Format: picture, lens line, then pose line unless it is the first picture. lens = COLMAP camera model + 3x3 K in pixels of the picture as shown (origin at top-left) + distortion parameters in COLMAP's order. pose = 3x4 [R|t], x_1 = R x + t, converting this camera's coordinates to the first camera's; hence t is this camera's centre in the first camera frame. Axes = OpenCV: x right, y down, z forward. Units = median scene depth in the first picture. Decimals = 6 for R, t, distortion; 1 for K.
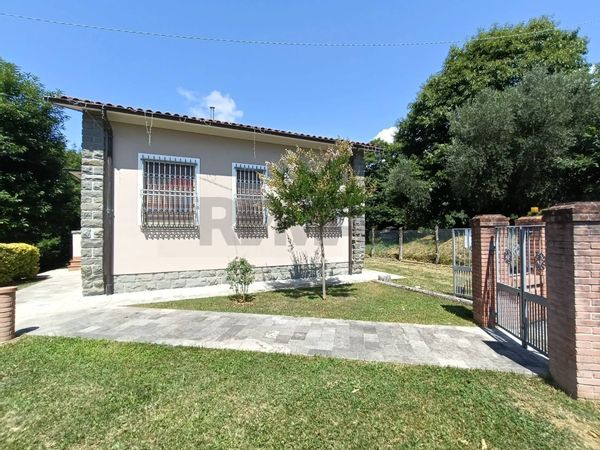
lens RADIAL K [[317.3, 0, 295.4], [0, 317.3, 224.5], [0, 0, 1]] dist [0.002190, 0.001618]
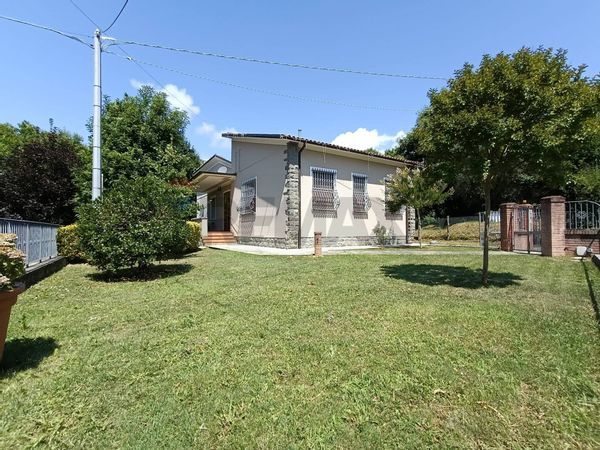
lens RADIAL K [[317.3, 0, 305.0], [0, 317.3, 226.6], [0, 0, 1]] dist [0.002190, 0.001618]
pose [[0.988017, 0.003838, 0.154295, -0.781685], [-0.004270, 0.999988, 0.002466, 0.092528], [-0.154283, -0.003095, 0.988022, -0.671597]]
